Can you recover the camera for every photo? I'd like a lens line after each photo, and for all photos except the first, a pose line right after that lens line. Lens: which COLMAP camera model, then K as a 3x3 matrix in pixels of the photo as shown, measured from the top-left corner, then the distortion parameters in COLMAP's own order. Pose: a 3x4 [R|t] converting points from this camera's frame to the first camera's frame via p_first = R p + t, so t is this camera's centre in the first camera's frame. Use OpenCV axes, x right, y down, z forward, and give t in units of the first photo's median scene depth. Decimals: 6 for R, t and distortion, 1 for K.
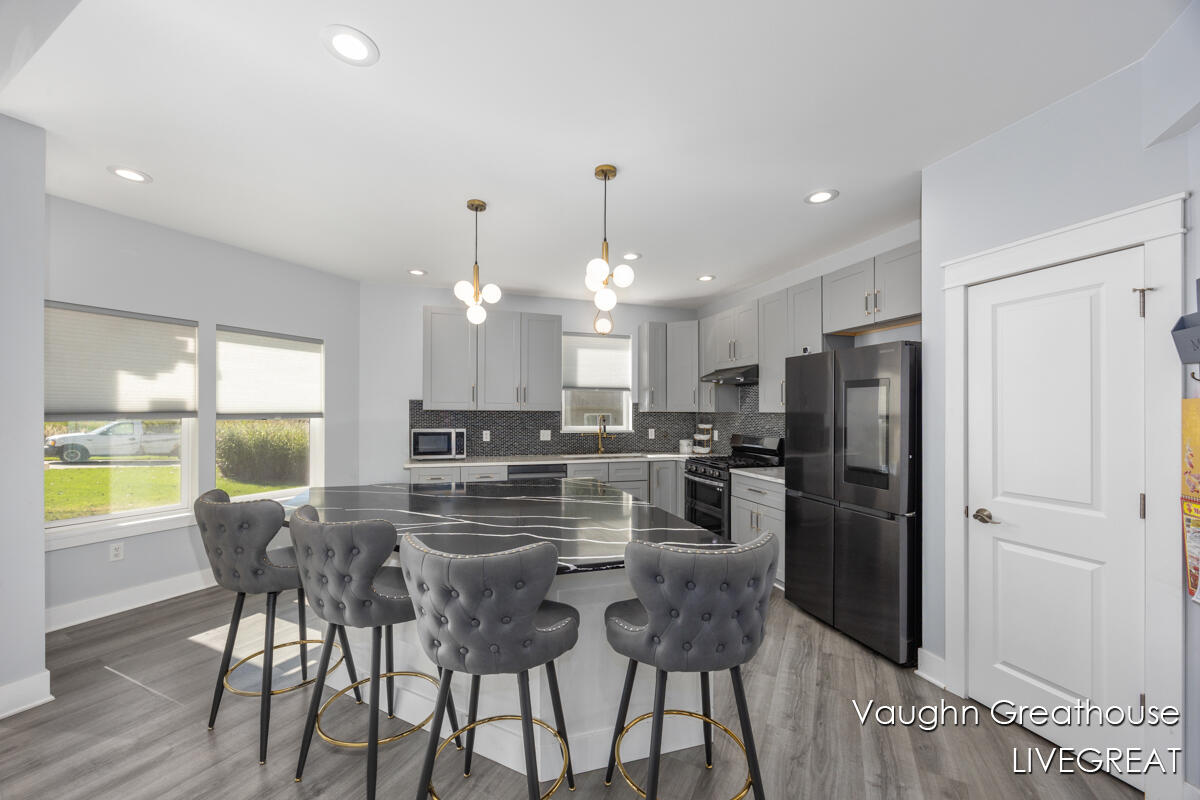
lens RADIAL K [[454.5, 0, 594.9], [0, 454.5, 405.1], [0, 0, 1]] dist [-0.004315, -0.000298]
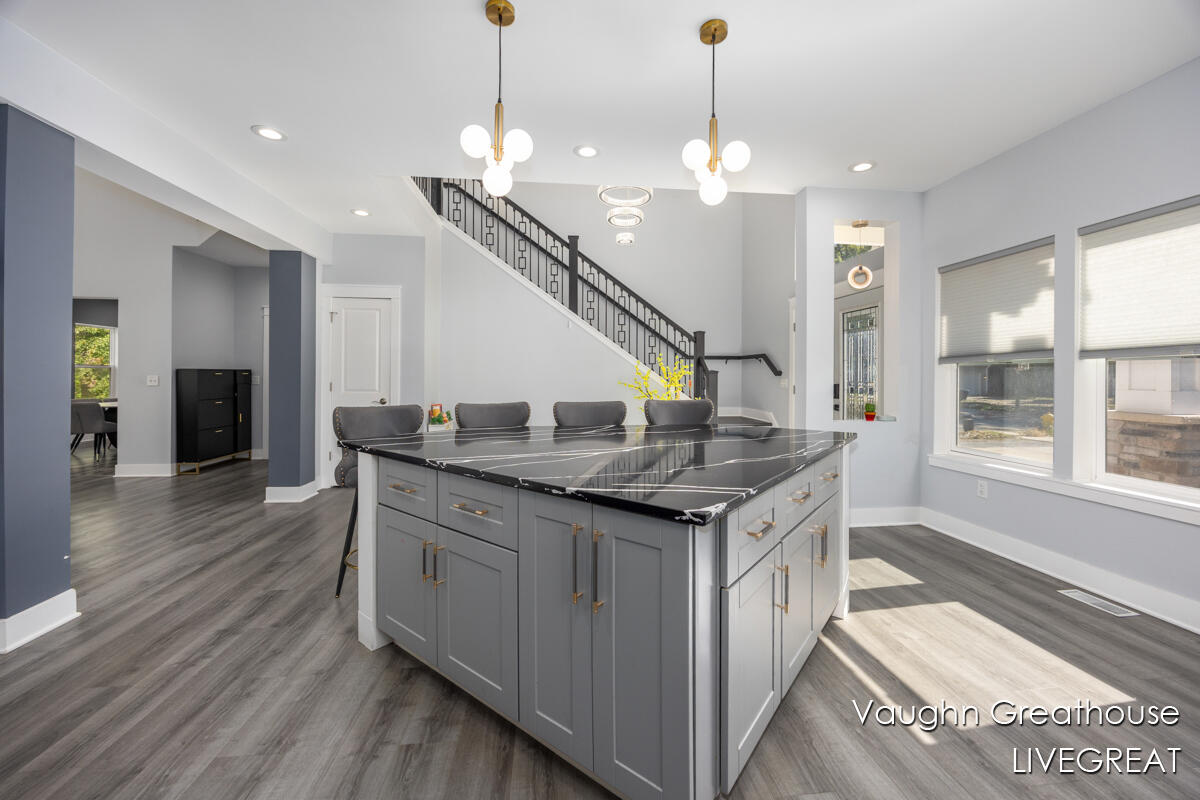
lens RADIAL K [[458.8, 0, 604.9], [0, 458.8, 377.9], [0, 0, 1]] dist [-0.002522, -0.000216]
pose [[-0.822060, -0.009179, -0.569327, 0.150947], [-0.001653, 0.999904, -0.013734, 0.052668], [0.569399, -0.010350, -0.821996, 0.827882]]
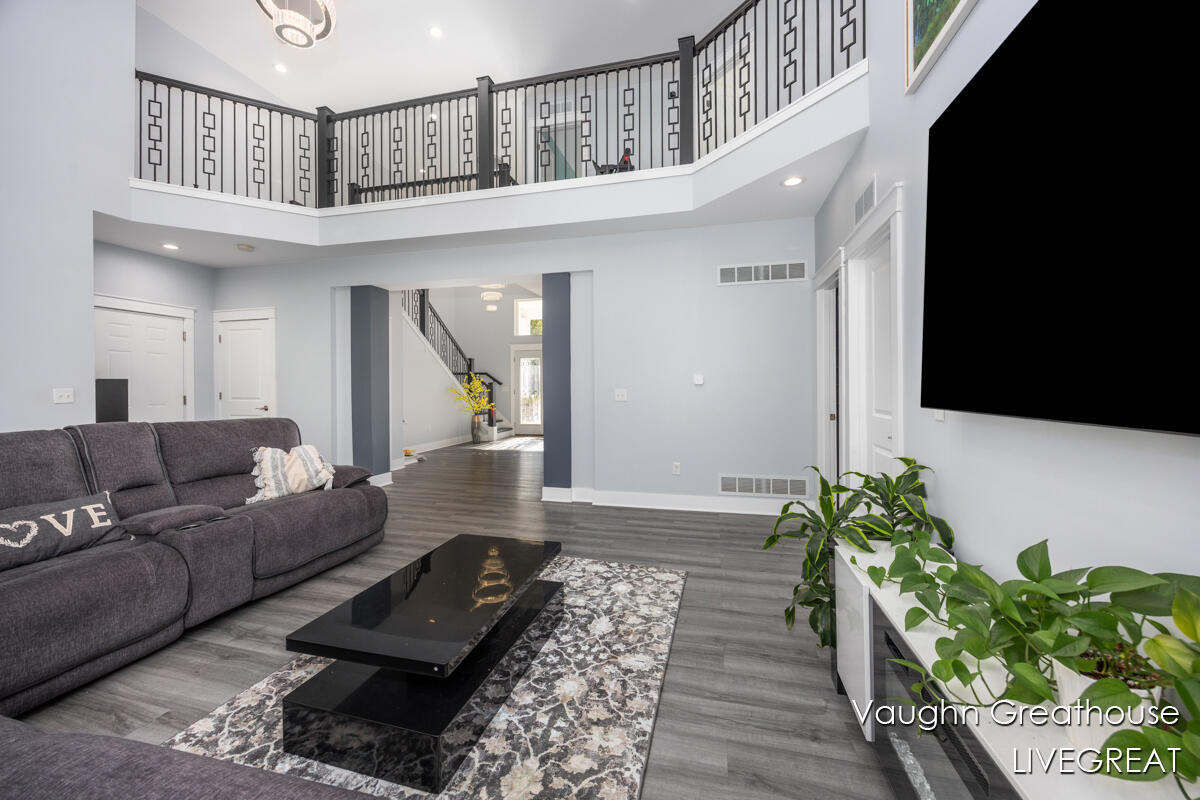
lens RADIAL K [[447.5, 0, 600.0], [0, 447.5, 389.1], [0, 0, 1]] dist [-0.000064, 0.000001]
pose [[0.230734, -0.002172, -0.973014, 1.302057], [0.016778, 0.999858, 0.001746, 0.048604], [0.972872, -0.016728, 0.230737, 0.046274]]
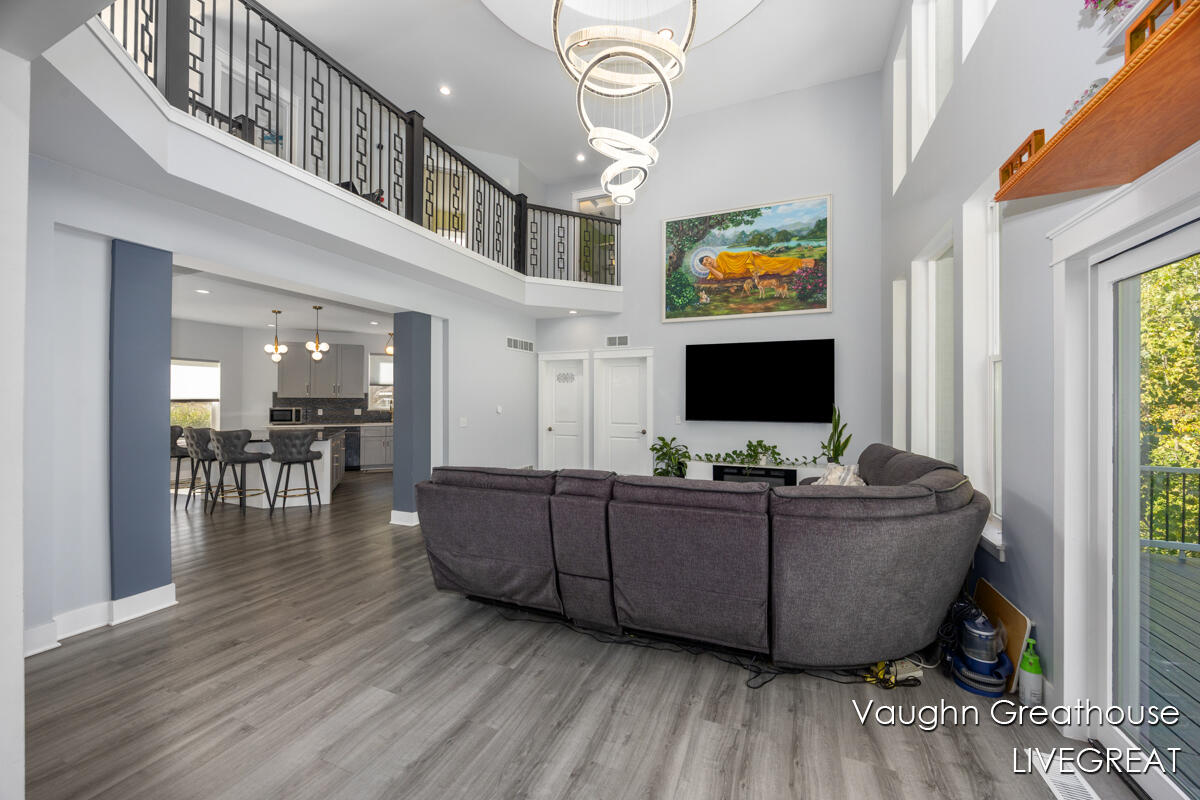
lens RADIAL K [[450.7, 0, 597.4], [0, 450.7, 395.6], [0, 0, 1]] dist [0.000502, 0.000060]
pose [[0.996843, -0.000344, 0.079393, 0.703467], [-0.000359, 0.999961, 0.008851, -0.013273], [-0.079393, -0.008851, 0.996804, -0.851095]]
